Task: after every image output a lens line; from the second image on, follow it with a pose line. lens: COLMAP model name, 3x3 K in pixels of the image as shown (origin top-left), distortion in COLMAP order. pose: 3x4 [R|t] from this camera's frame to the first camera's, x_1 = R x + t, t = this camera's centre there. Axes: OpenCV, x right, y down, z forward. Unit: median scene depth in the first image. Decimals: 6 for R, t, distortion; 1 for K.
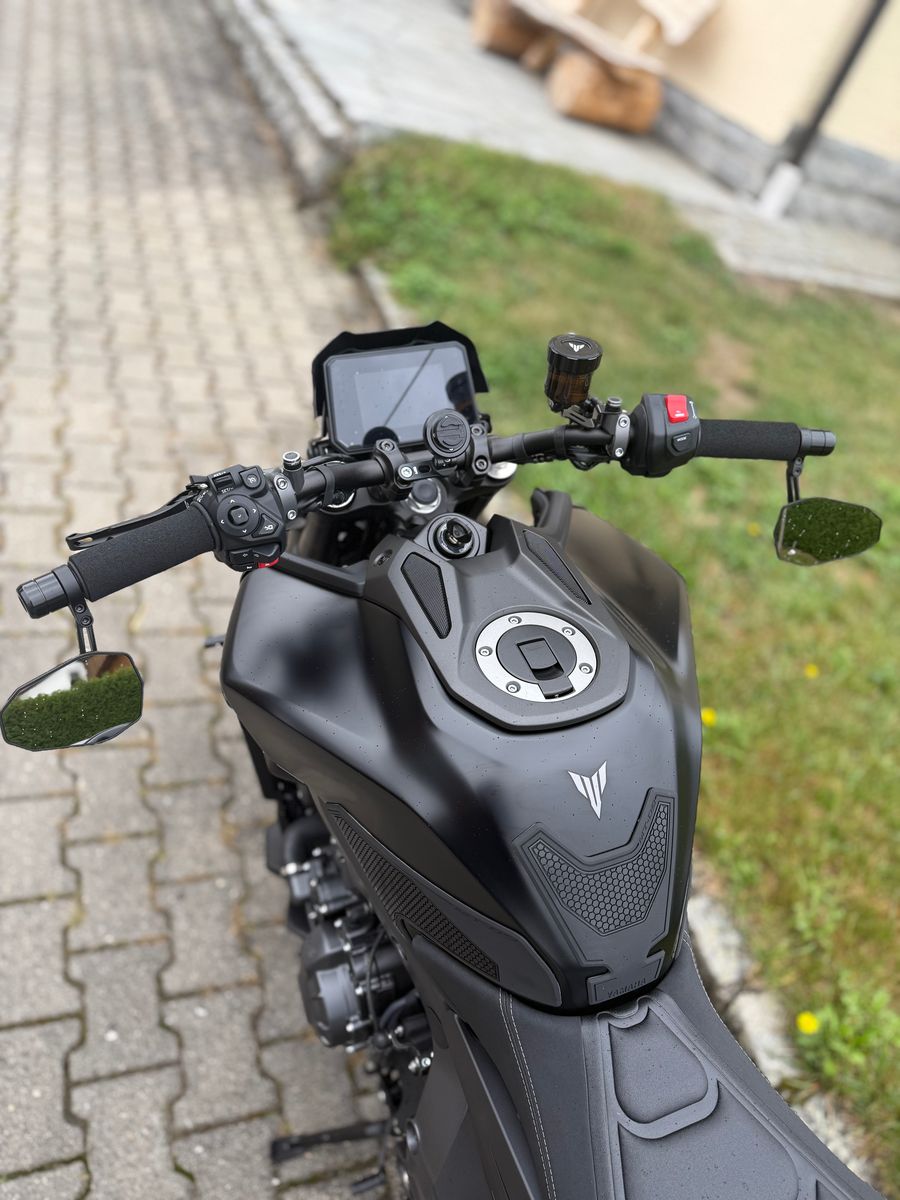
lens RADIAL K [[847.5, 0, 453.7], [0, 847.5, 601.0], [0, 0, 1]] dist [0.027882, -0.033071]
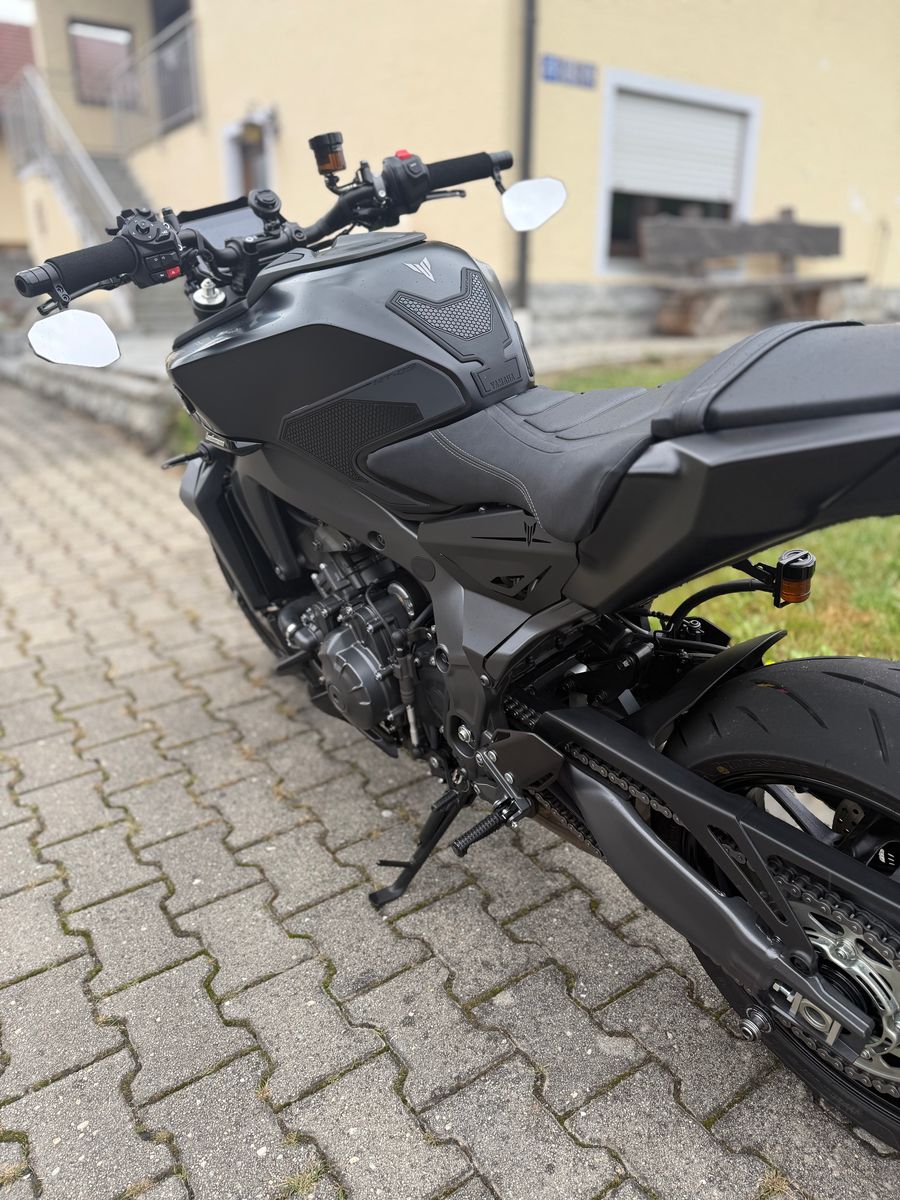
lens RADIAL K [[847.5, 0, 447.4], [0, 847.5, 599.9], [0, 0, 1]] dist [0.027882, -0.033071]
pose [[0.914017, -0.383683, 0.131762, -0.118866], [0.405626, 0.869497, -0.281857, 0.635184], [-0.006423, 0.311068, 0.950366, -0.132412]]
